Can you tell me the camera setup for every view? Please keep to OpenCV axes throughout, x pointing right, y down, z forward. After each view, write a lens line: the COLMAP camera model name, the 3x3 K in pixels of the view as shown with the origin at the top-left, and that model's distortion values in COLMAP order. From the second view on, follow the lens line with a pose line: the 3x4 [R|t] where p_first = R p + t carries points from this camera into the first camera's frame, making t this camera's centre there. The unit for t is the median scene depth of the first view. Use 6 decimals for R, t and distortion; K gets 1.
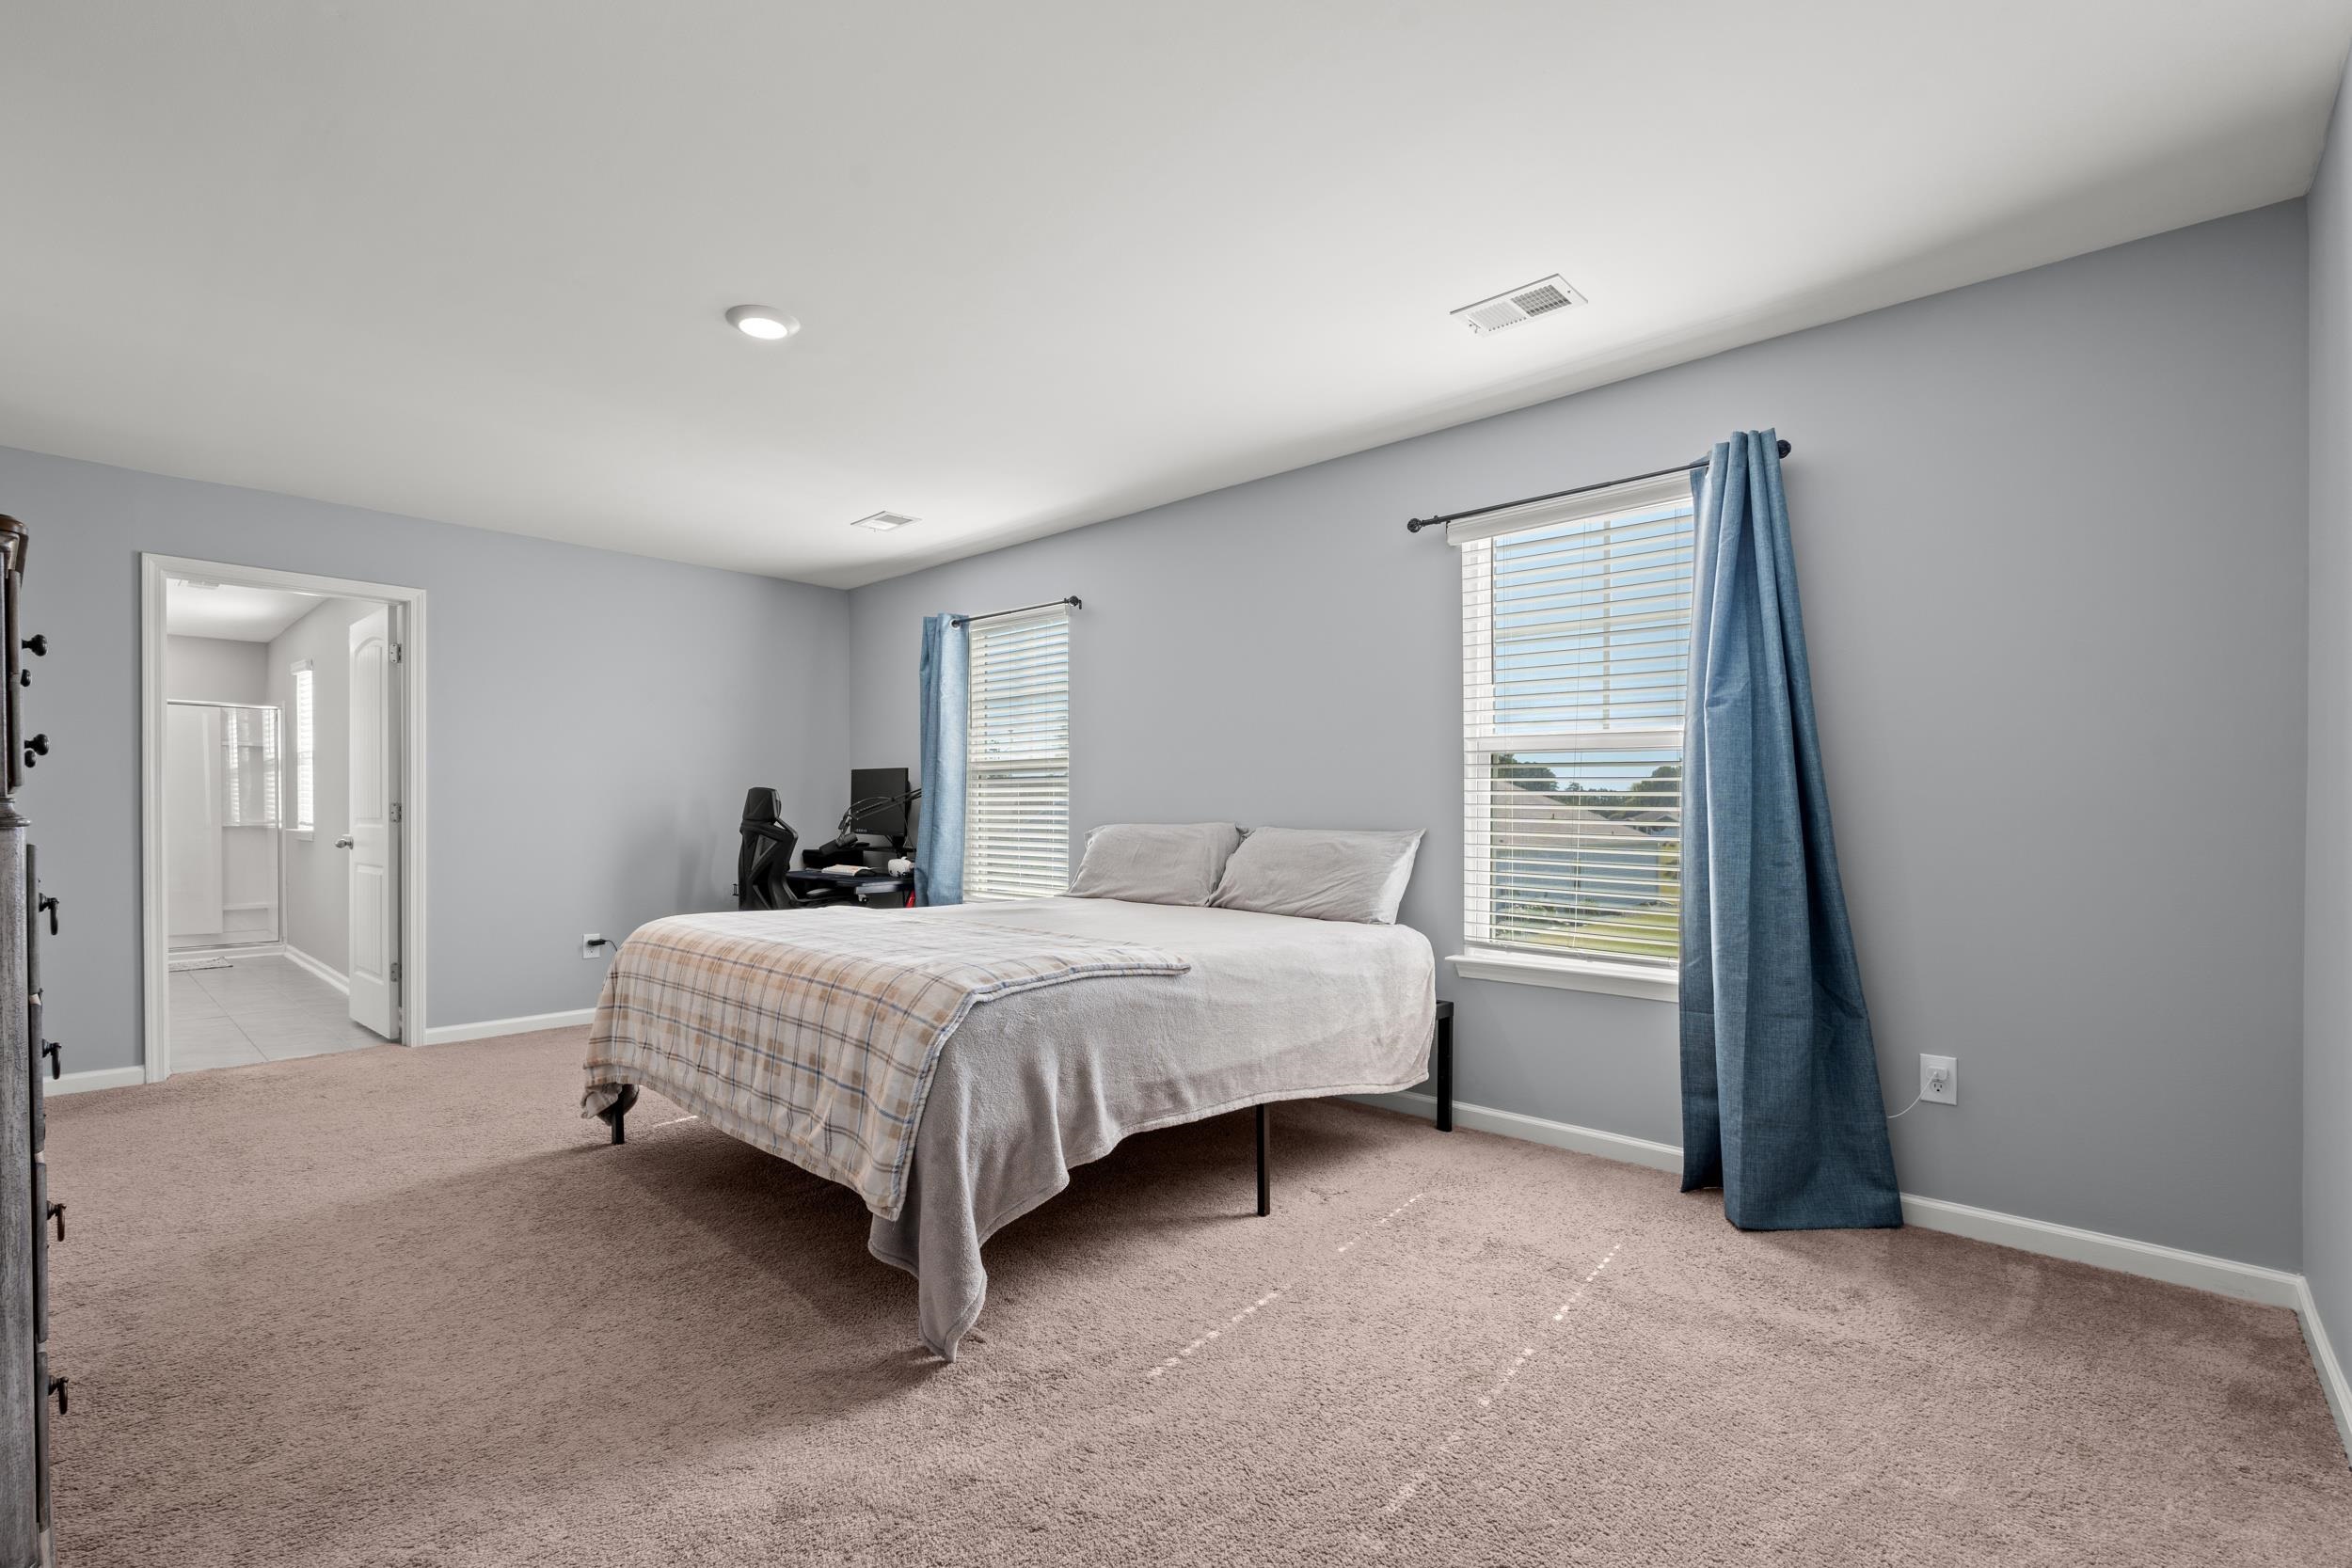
lens RADIAL K [[1046.2, 0, 1168.2], [0, 1046.2, 799.3], [0, 0, 1]] dist [-0.003870, -0.001972]
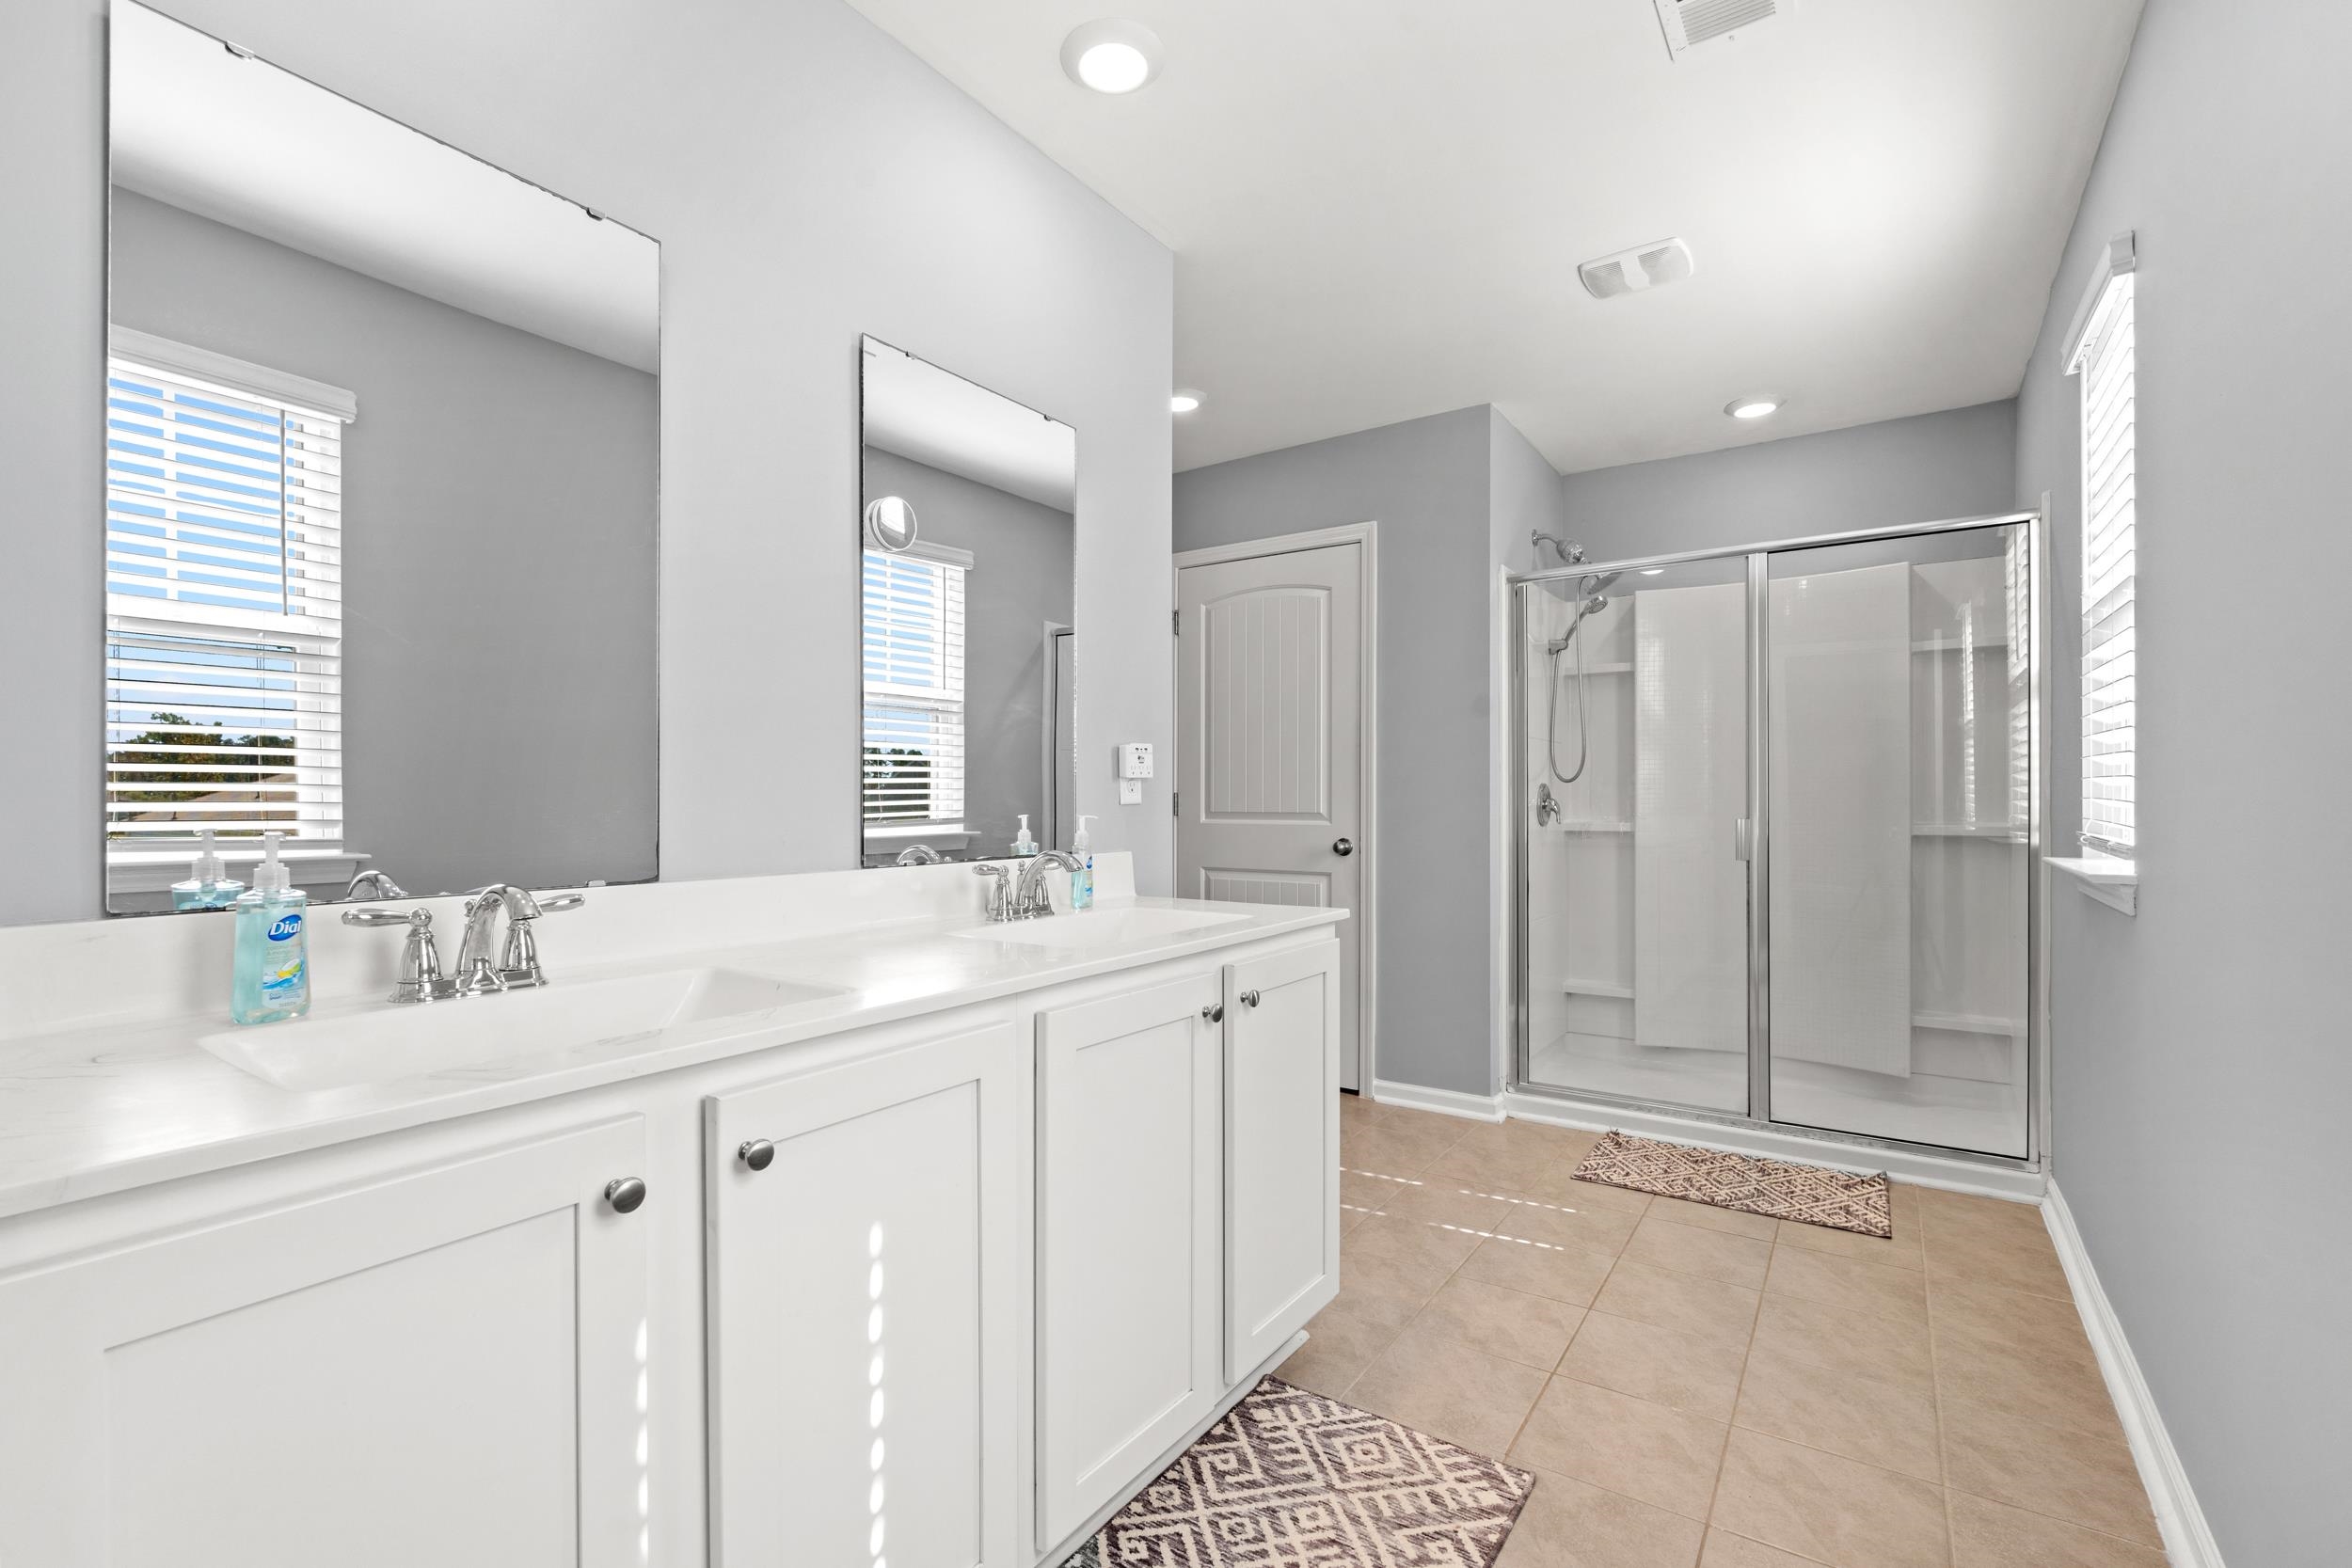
lens RADIAL K [[1046.2, 0, 1173.8], [0, 1046.2, 802.8], [0, 0, 1]] dist [-0.003870, -0.001972]
pose [[0.148767, 0.002743, -0.988869, -0.515050], [0.000327, 0.999996, 0.002823, 0.010392], [0.988872, -0.000743, 0.148765, 0.622712]]
